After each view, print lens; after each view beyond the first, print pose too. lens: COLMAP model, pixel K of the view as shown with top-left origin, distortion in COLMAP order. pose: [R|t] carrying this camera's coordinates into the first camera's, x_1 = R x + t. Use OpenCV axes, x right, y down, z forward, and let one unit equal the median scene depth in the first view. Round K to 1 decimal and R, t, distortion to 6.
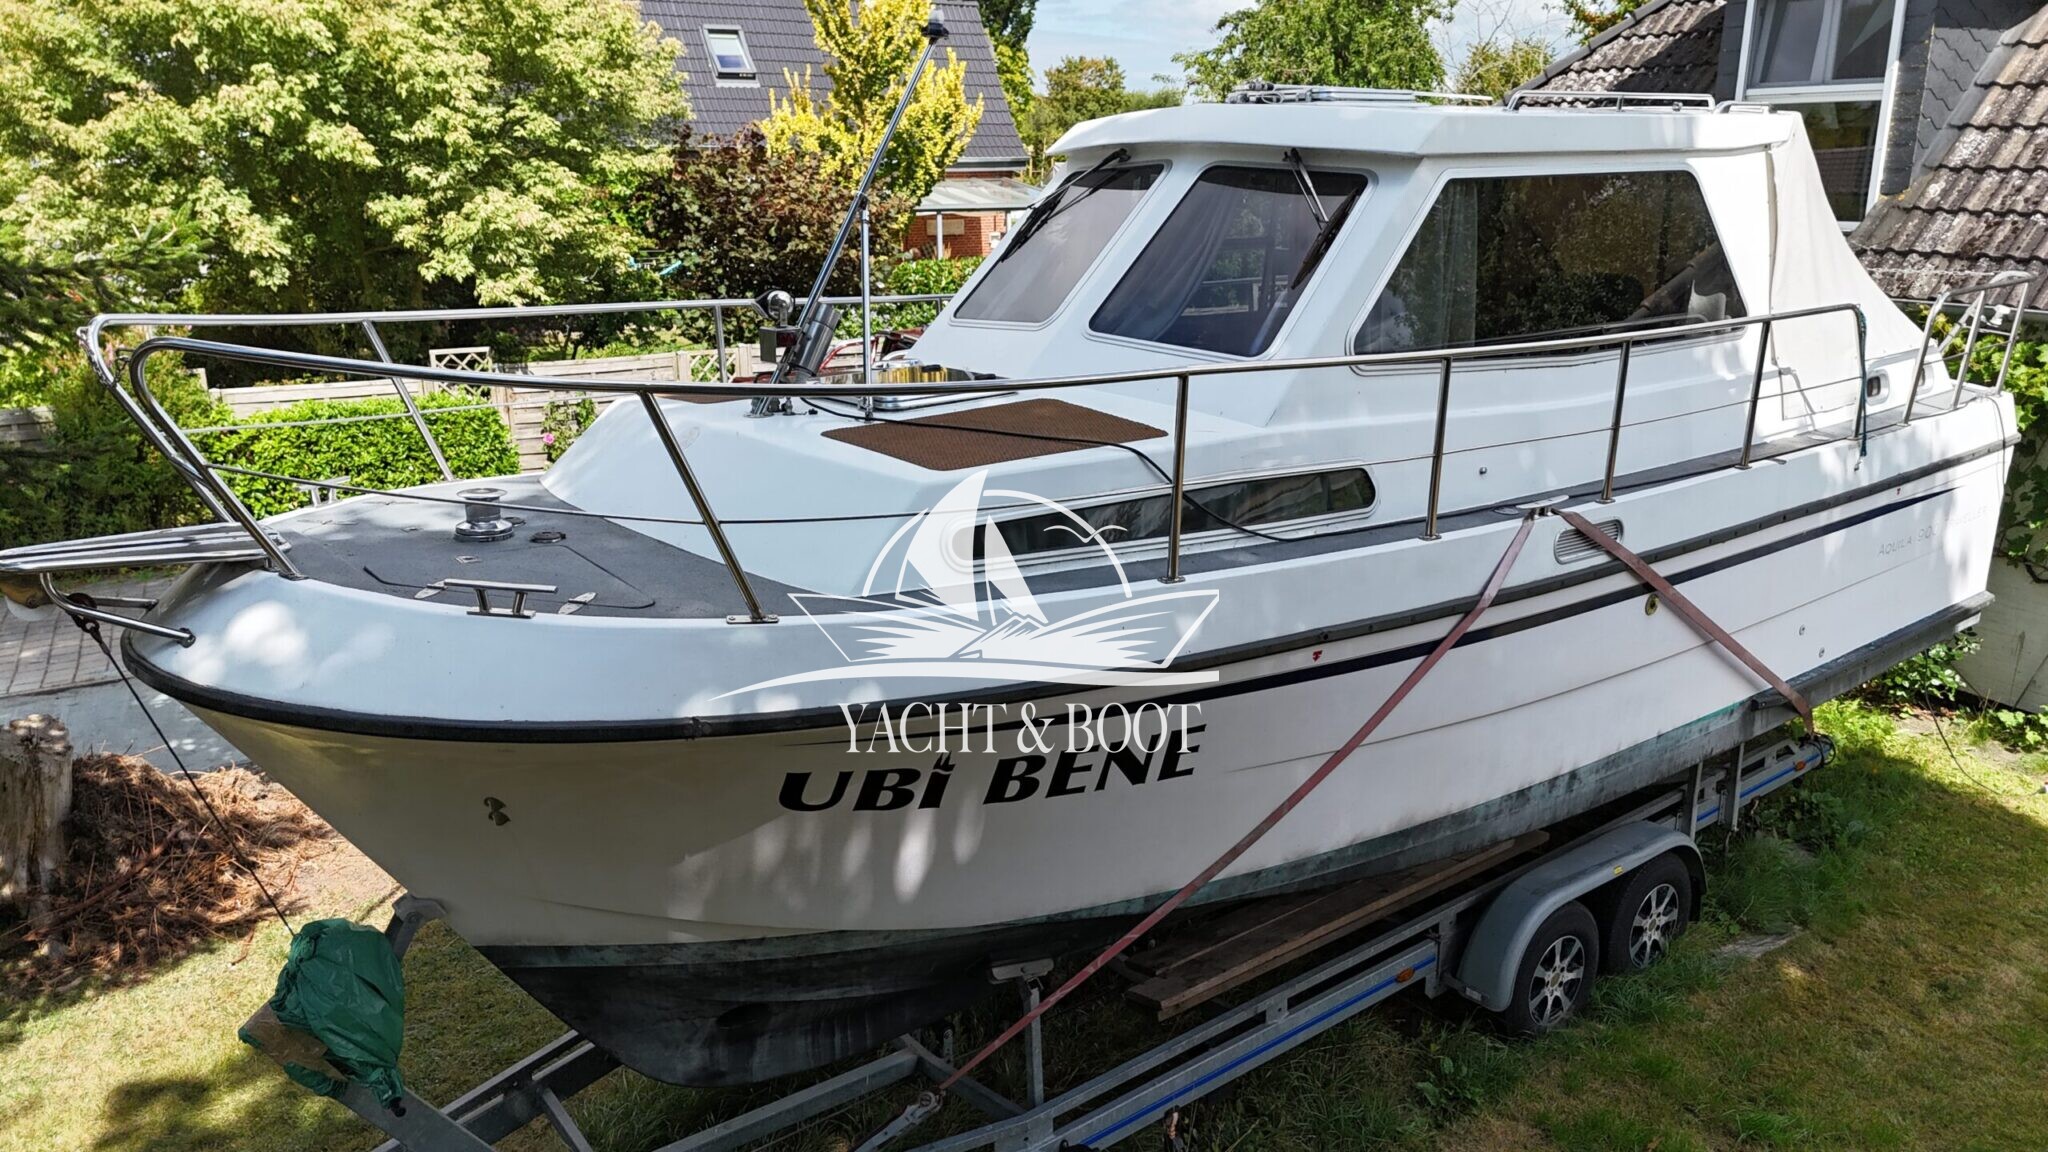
lens RADIAL K [[1496.6, 0, 1024.0], [0, 1496.6, 576.0], [0, 0, 1]] dist [-0.002430, -0.005187]
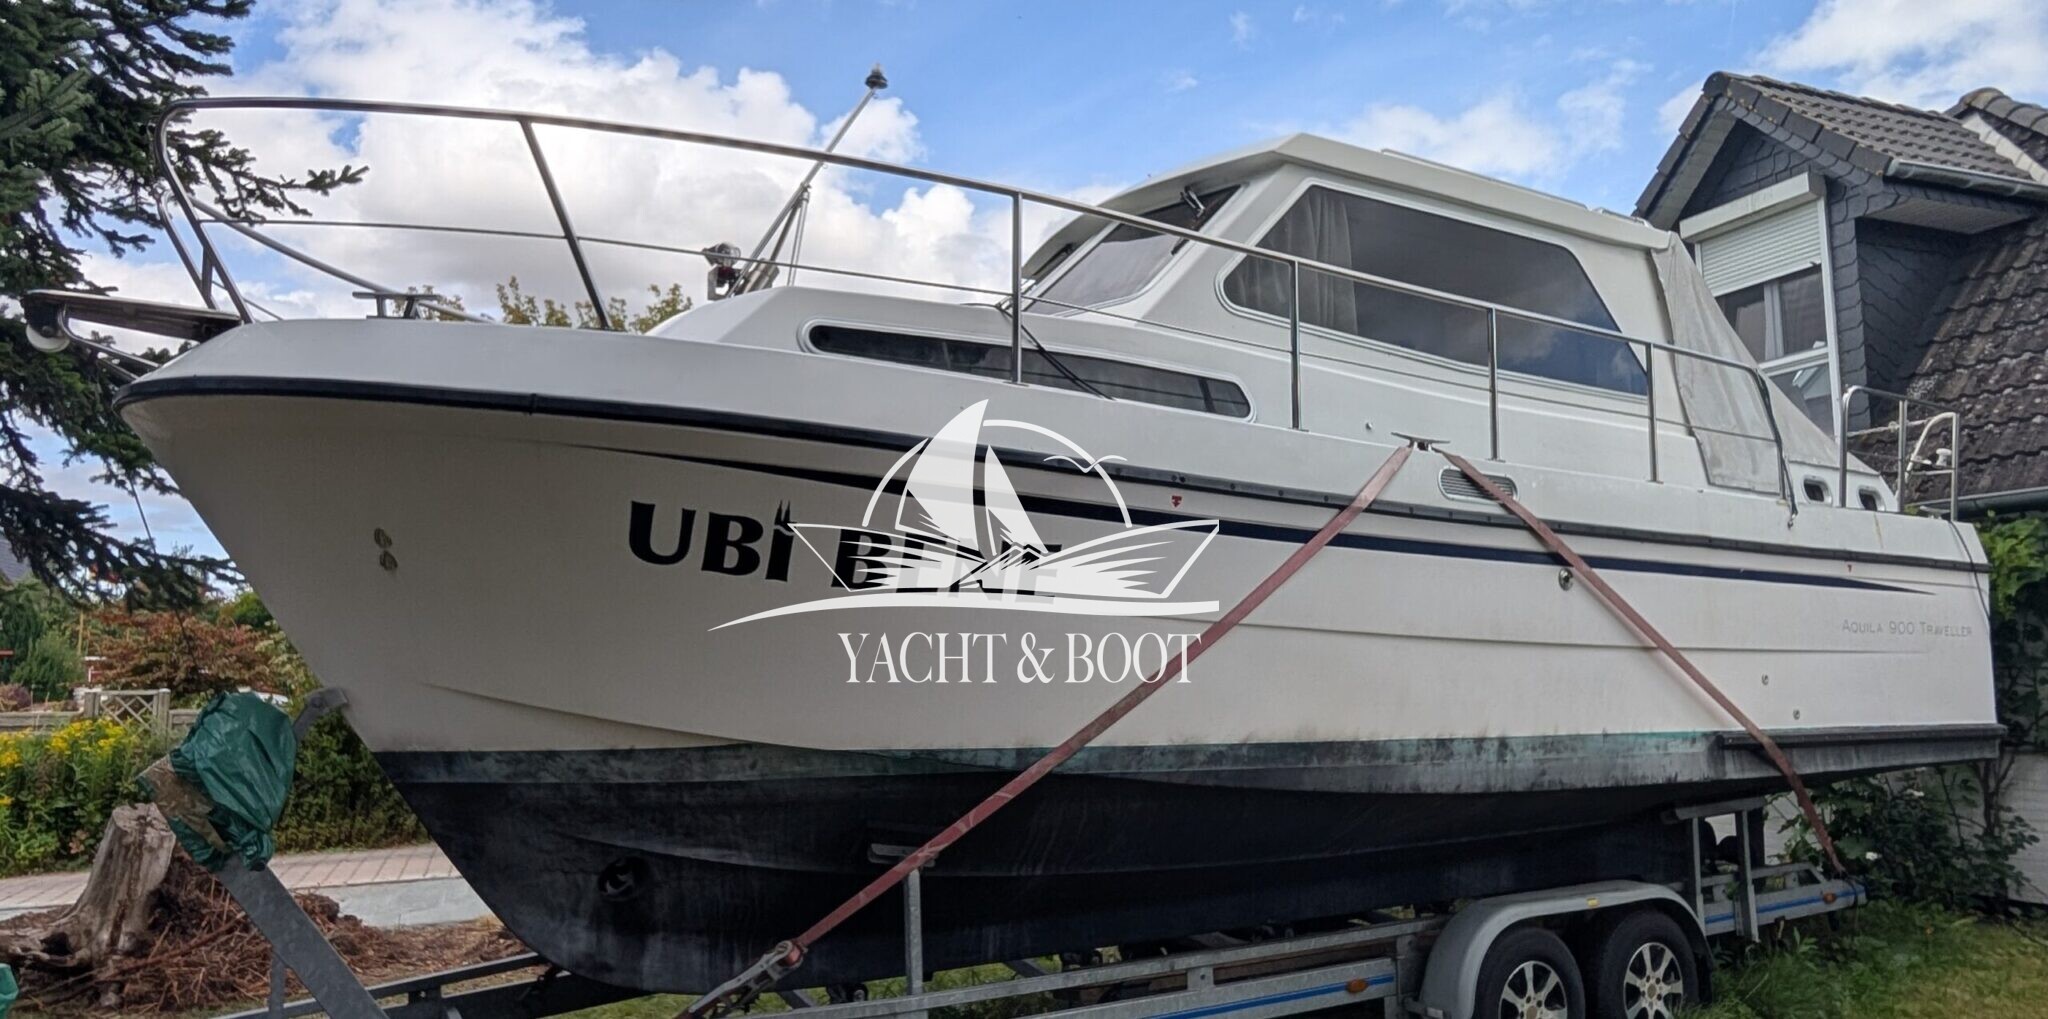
lens RADIAL K [[1335.2, 0, 982.7], [0, 1335.2, 511.0], [0, 0, 1]] dist [-0.033945, 0.003410]
pose [[0.990619, -0.019289, -0.135282, 0.158227], [-0.031933, 0.929901, -0.366420, 0.341255], [0.132867, 0.367303, 0.920562, 0.102258]]
